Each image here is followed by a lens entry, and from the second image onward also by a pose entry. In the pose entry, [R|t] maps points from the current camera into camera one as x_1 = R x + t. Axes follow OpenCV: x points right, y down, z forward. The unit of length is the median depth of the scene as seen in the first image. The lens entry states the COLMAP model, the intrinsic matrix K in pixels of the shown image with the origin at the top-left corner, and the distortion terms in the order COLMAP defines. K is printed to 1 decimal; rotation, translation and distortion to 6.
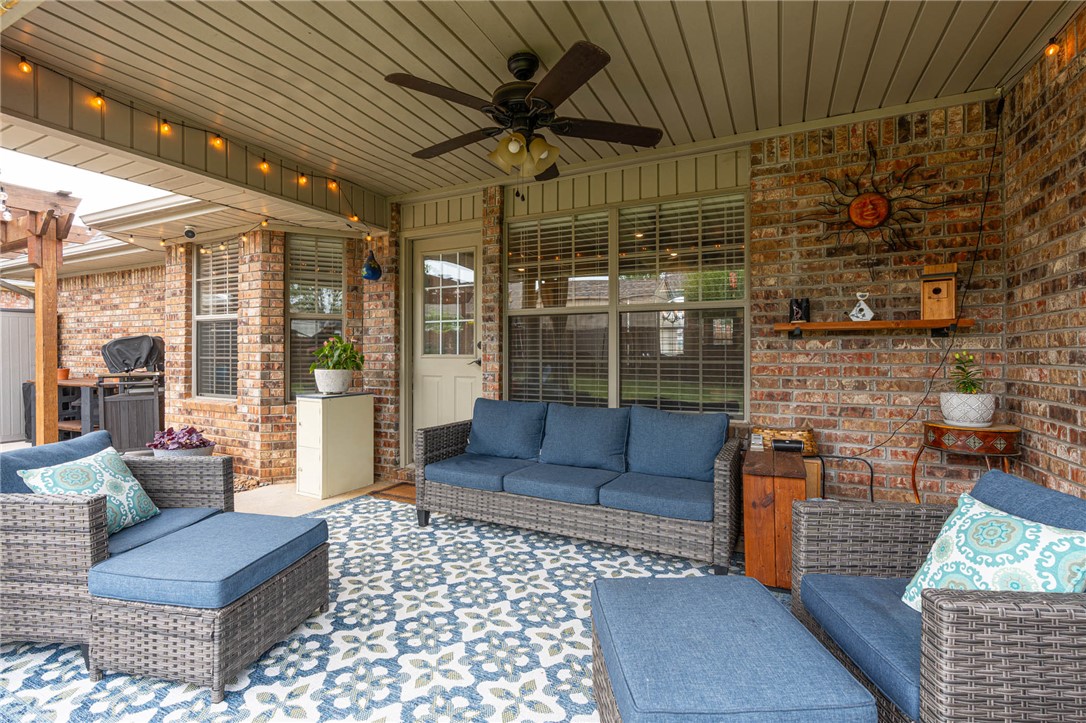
lens RADIAL K [[487.7, 0, 543.3], [0, 487.7, 354.8], [0, 0, 1]] dist [-0.011129, 0.003235]
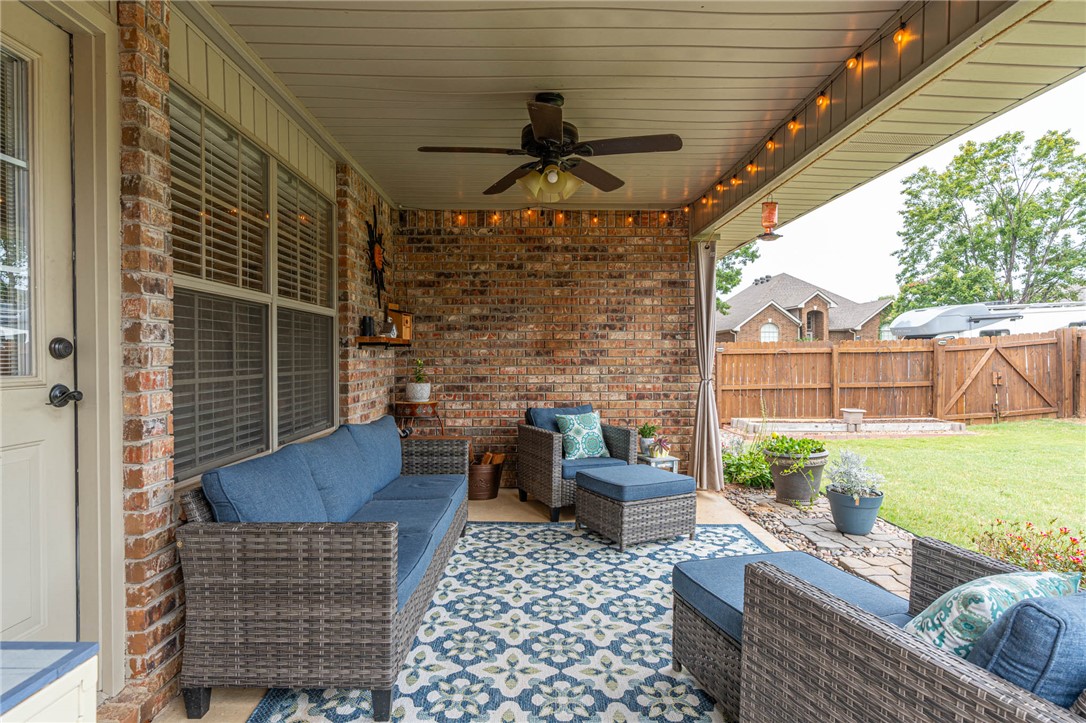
lens RADIAL K [[557.2, 0, 534.1], [0, 557.2, 363.9], [0, 0, 1]] dist [-0.010072, 0.000718]
pose [[-0.428223, -0.016180, 0.903528, -0.897522], [0.001034, 0.999830, 0.018395, -0.021035], [-0.903673, 0.008811, -0.428134, 1.208263]]
